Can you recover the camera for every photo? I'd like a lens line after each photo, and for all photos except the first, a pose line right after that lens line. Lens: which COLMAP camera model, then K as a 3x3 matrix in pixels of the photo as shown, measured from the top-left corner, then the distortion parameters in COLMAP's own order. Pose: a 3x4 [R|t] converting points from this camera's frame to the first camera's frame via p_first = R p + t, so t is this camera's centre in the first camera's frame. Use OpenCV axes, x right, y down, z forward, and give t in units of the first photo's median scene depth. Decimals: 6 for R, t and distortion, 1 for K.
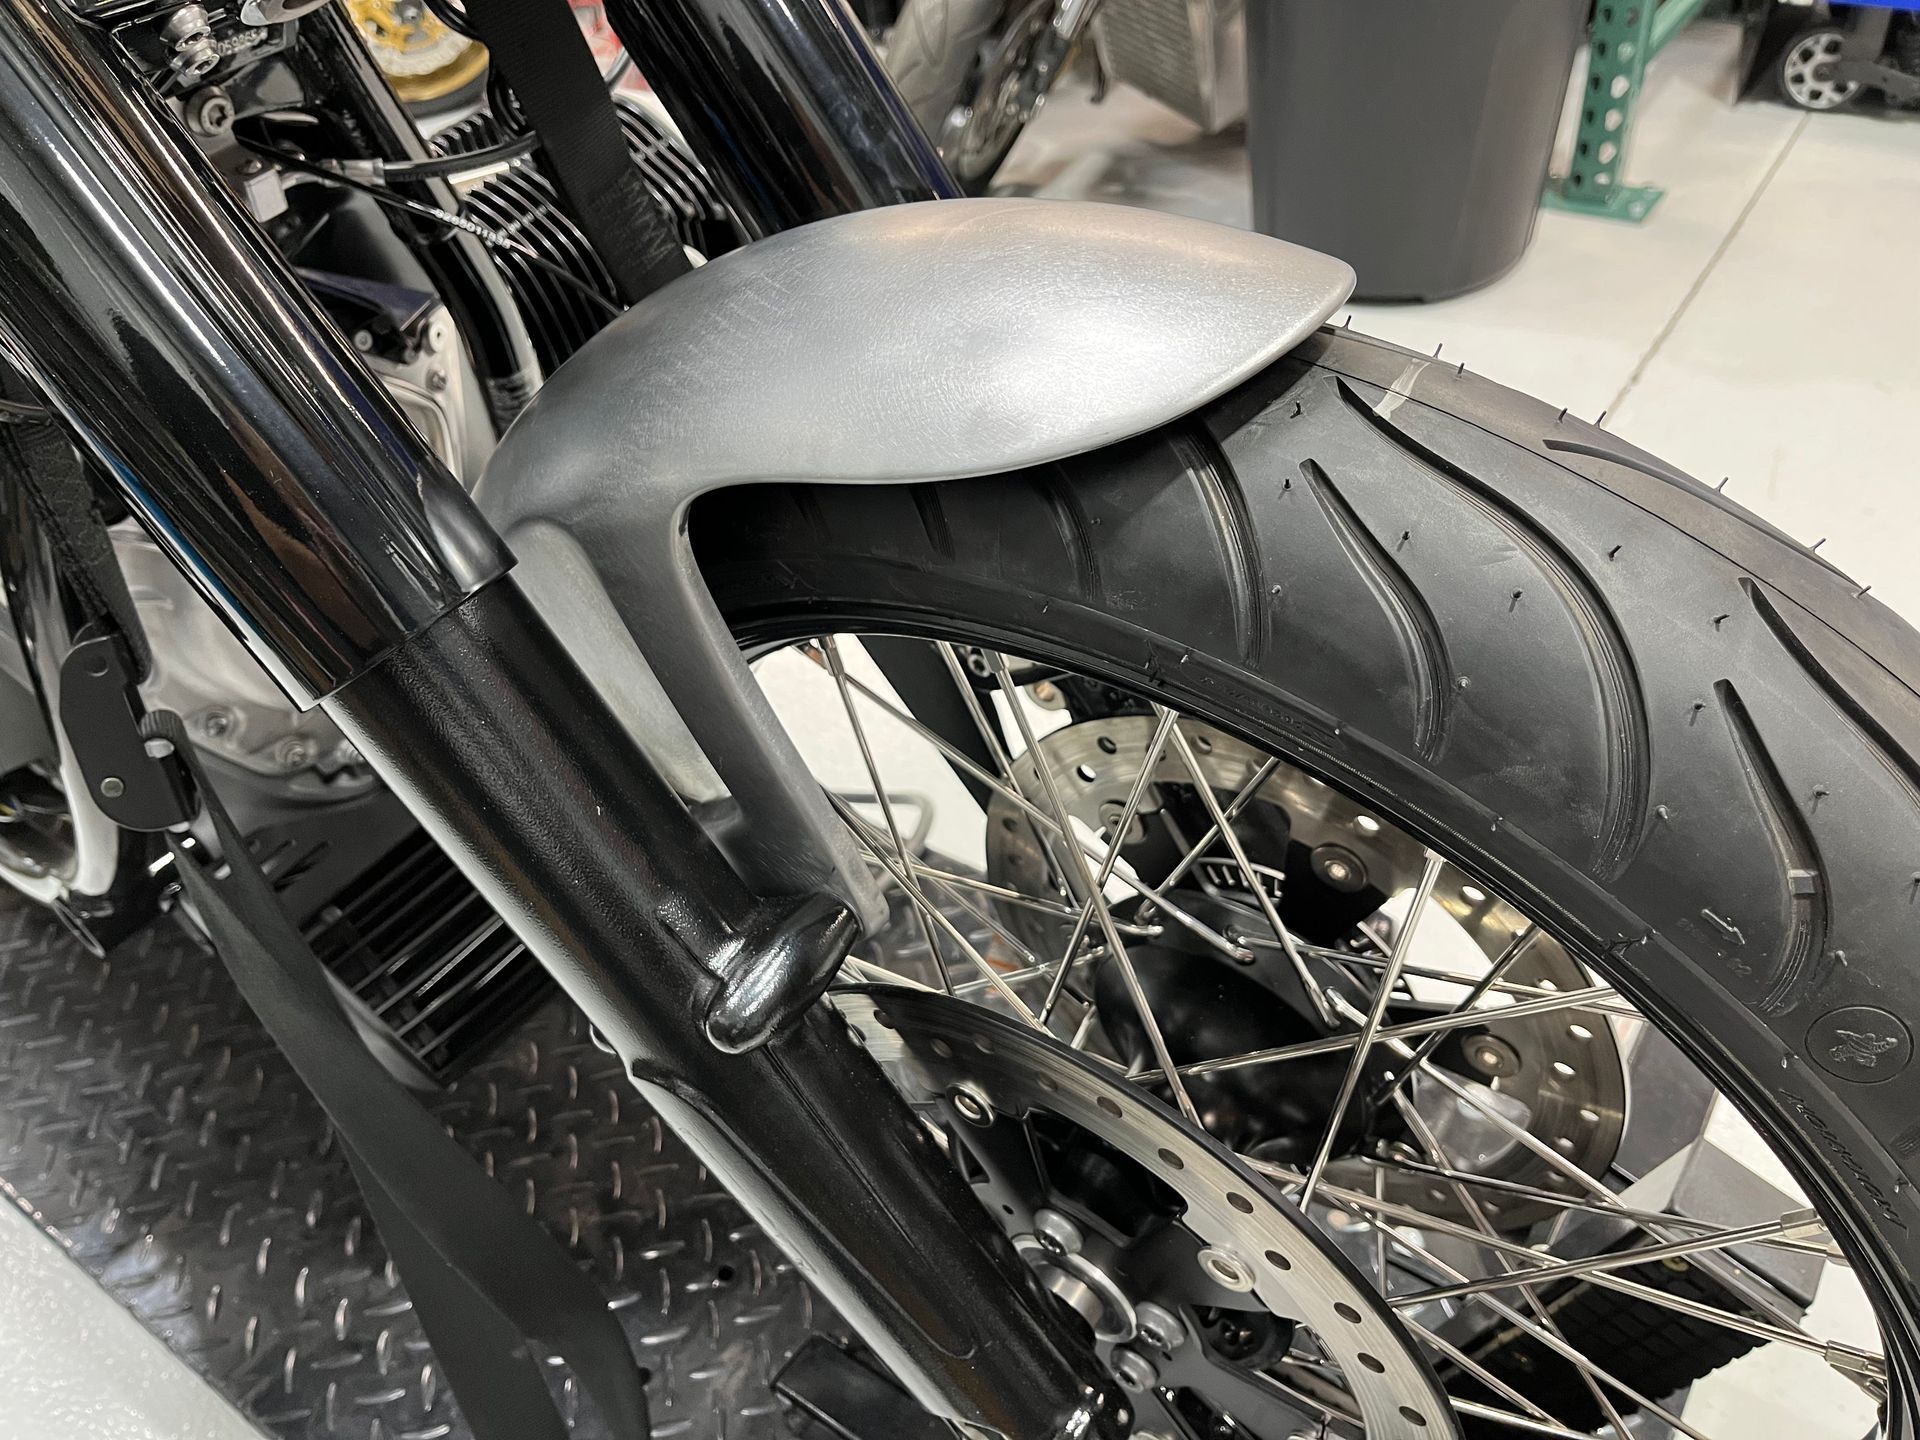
lens RADIAL K [[1461.9, 0, 960.0], [0, 1461.9, 720.0], [0, 0, 1]] dist [0.080625, -0.126470]
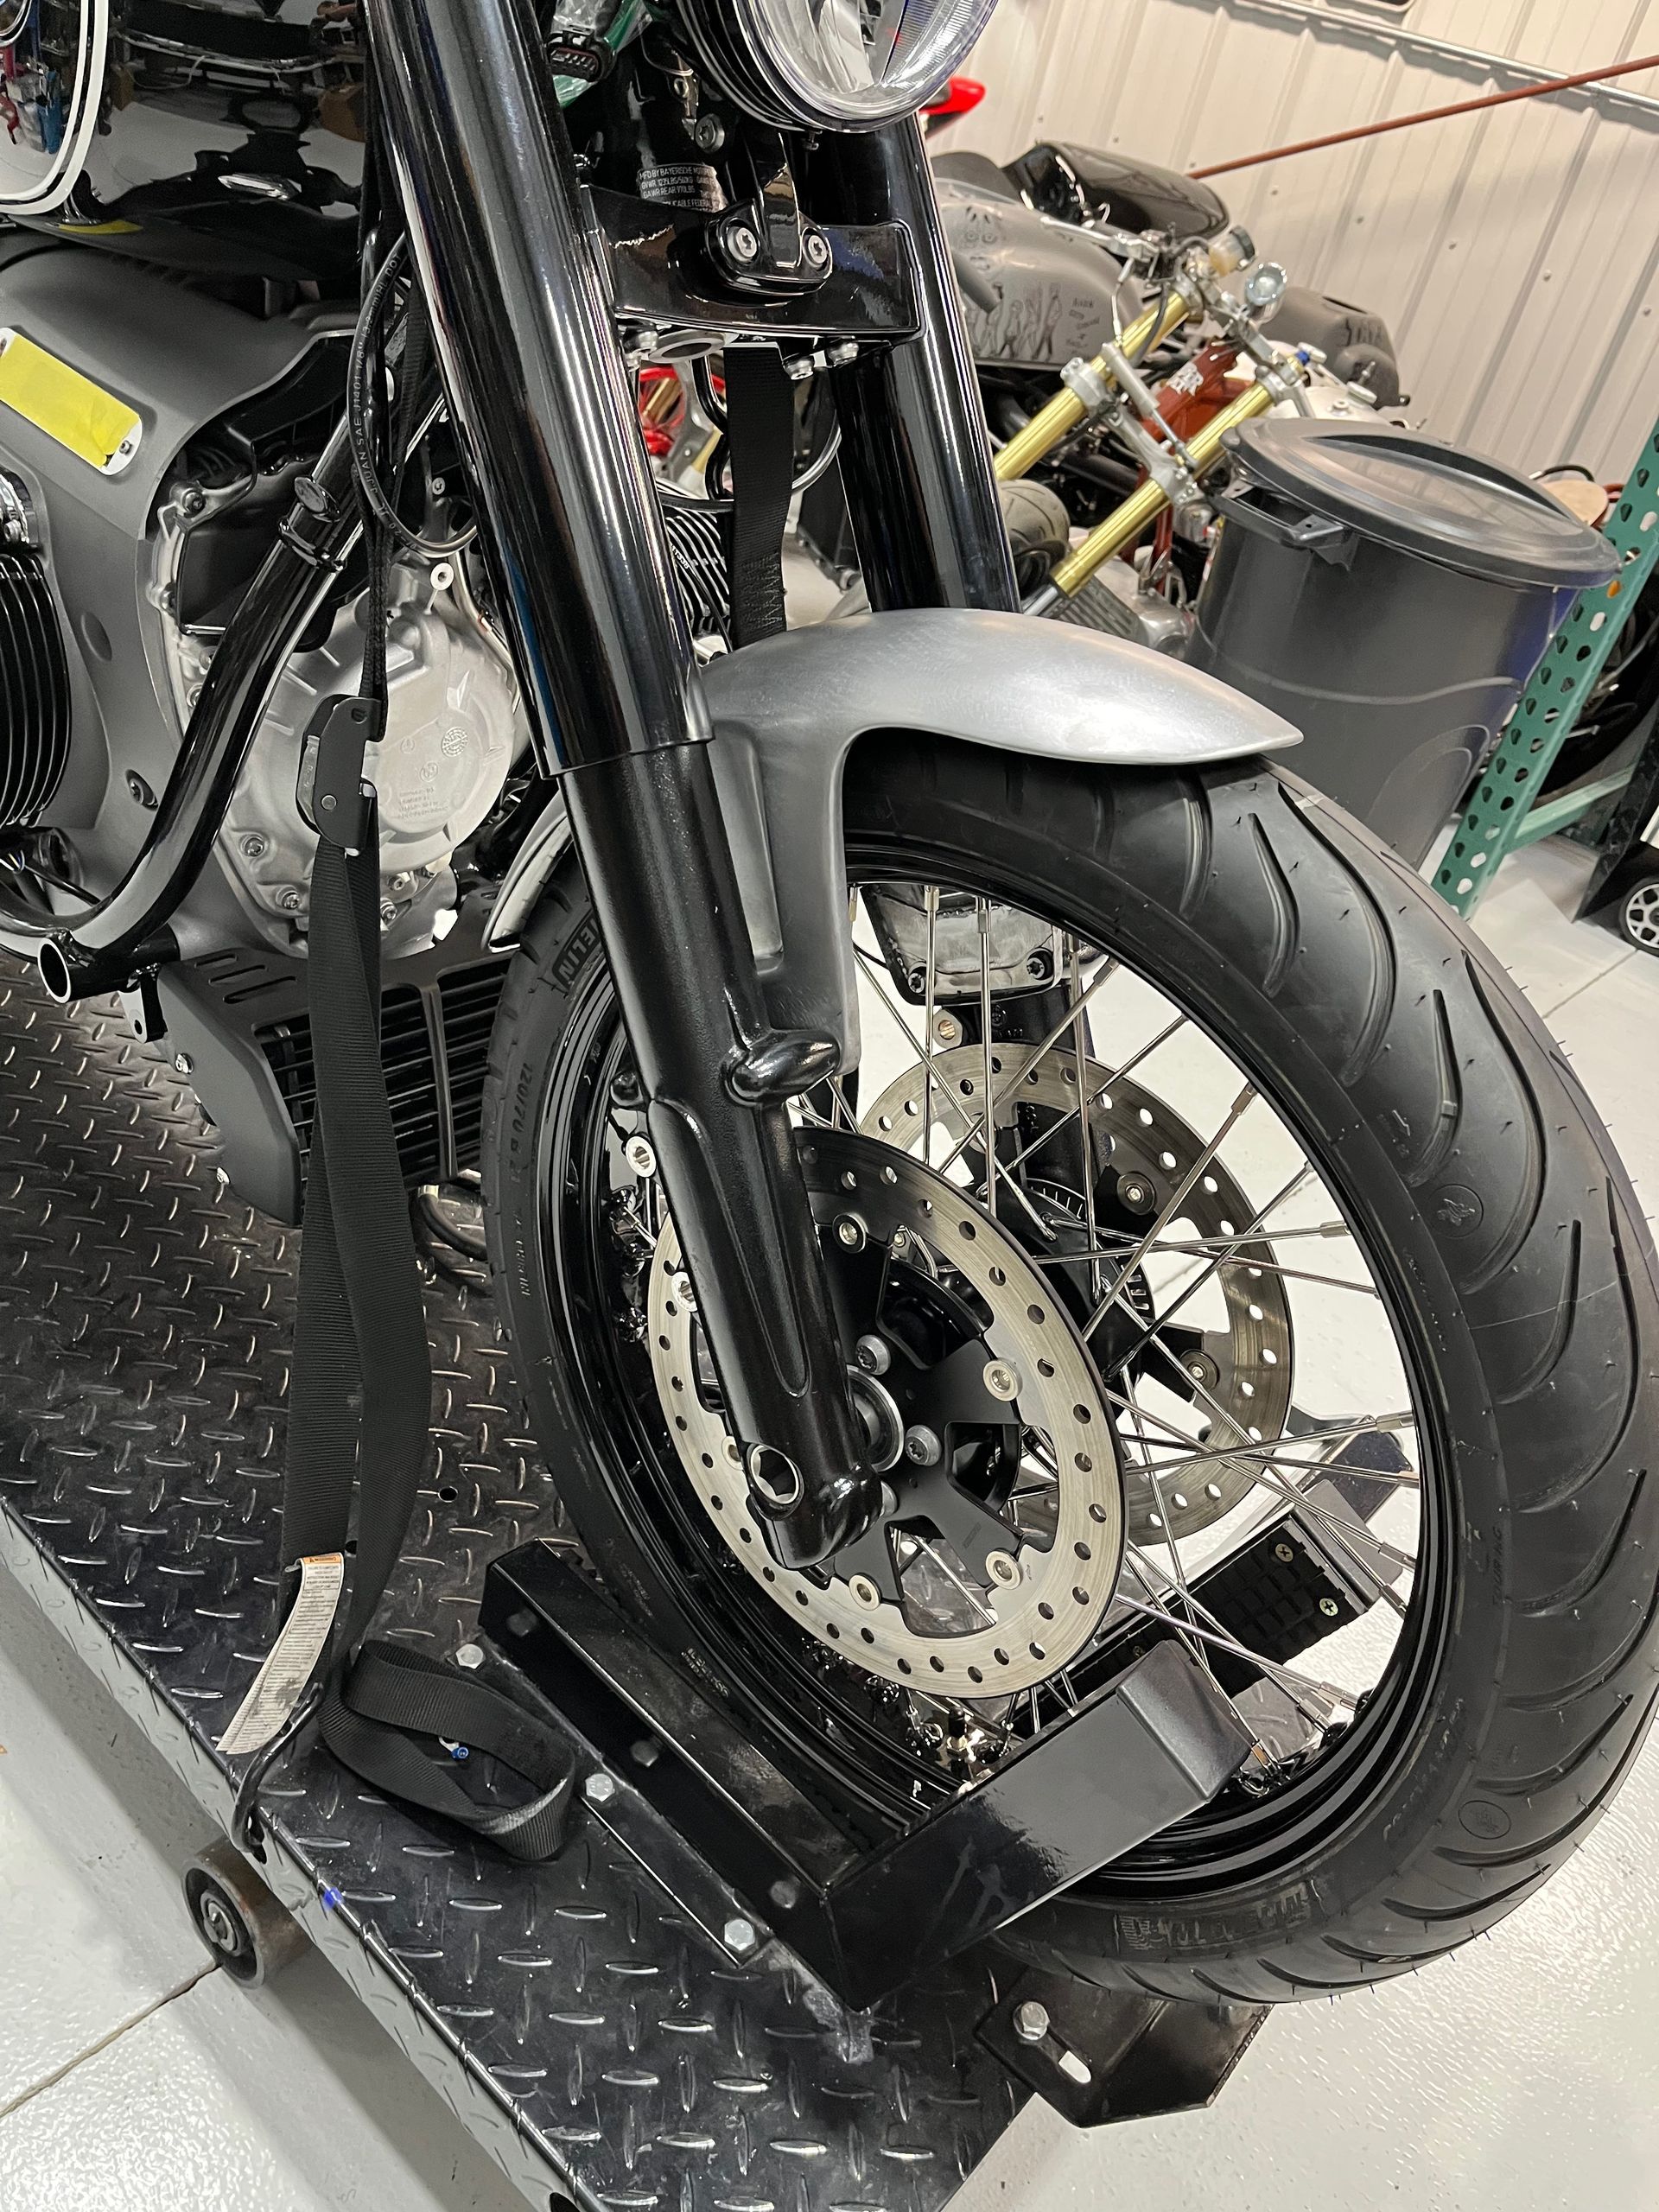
lens RADIAL K [[1684.2, 0, 829.5], [0, 1684.2, 1106.0], [0, 0, 1]] dist [0.080625, -0.126470]
pose [[0.936997, 0.338086, 0.087949, -0.258077], [-0.321124, 0.932696, -0.164187, 0.565671], [-0.137539, 0.125600, 0.982501, -0.752980]]
